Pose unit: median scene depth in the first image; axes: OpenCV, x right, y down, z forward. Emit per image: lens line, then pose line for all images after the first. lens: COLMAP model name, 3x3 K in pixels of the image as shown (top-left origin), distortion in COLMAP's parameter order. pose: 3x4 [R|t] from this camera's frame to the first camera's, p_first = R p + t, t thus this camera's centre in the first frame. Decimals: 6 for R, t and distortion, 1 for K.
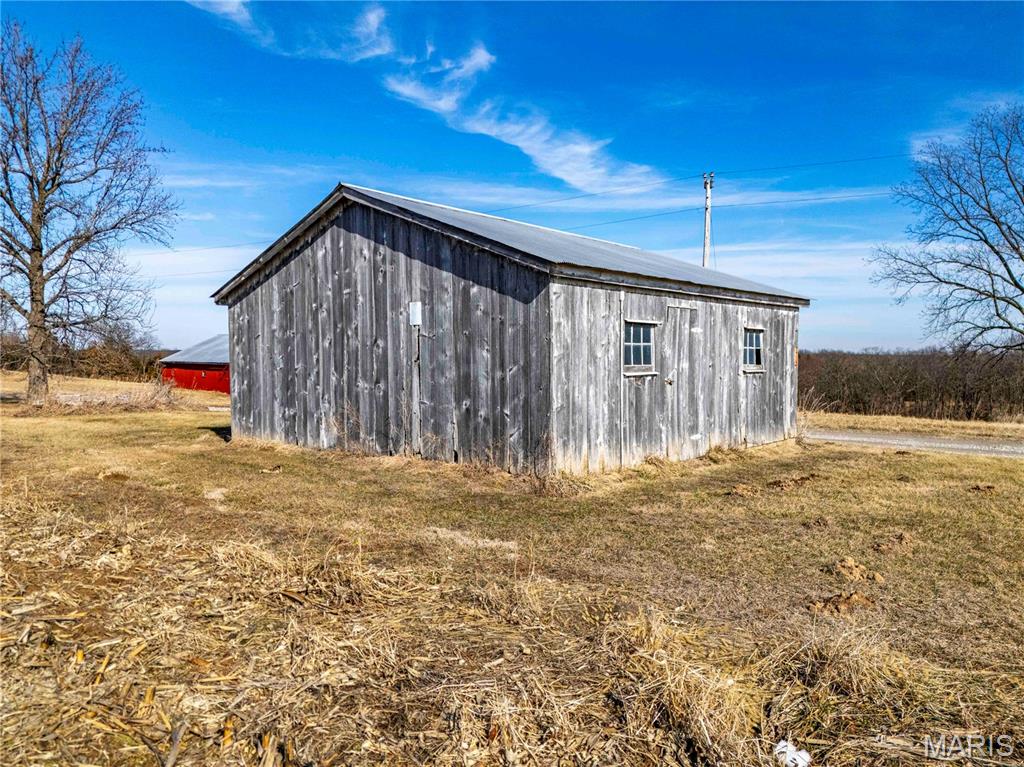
lens RADIAL K [[749.7, 0, 514.5], [0, 749.7, 382.0], [0, 0, 1]] dist [0.070914, -0.059176]
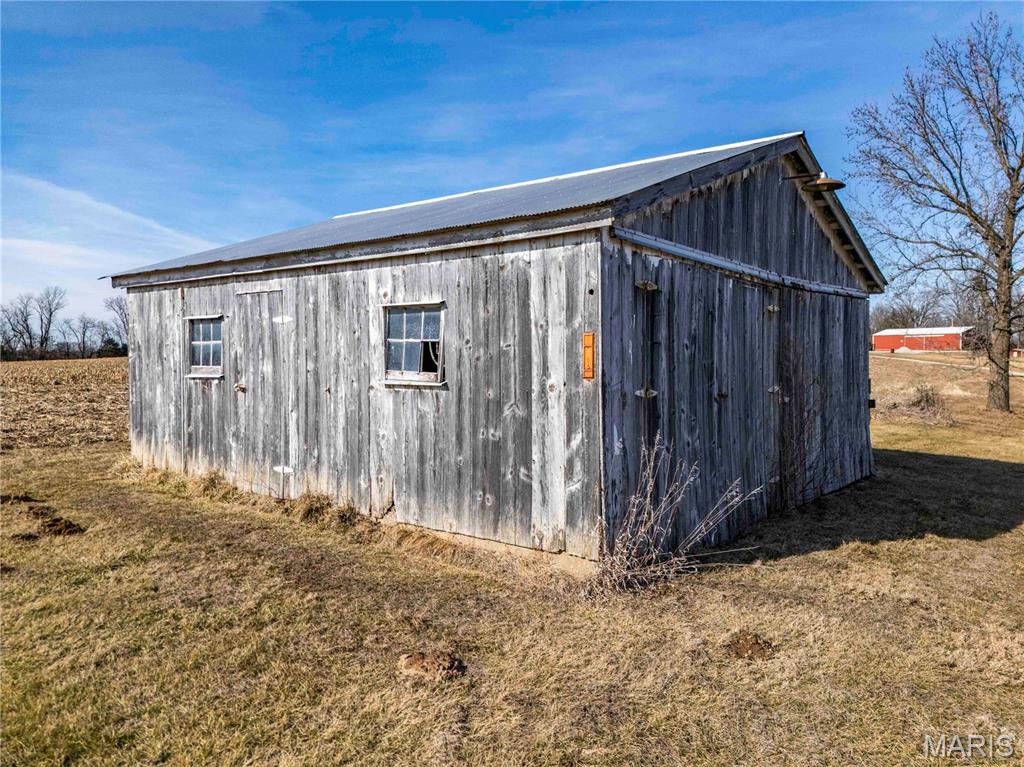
lens RADIAL K [[749.7, 0, 514.5], [0, 749.7, 382.0], [0, 0, 1]] dist [0.070914, -0.059176]
pose [[0.030770, 0.041517, -0.998664, 1.018332], [-0.026303, 0.998825, 0.040713, -0.047704], [0.999180, 0.025015, 0.031826, 1.270303]]
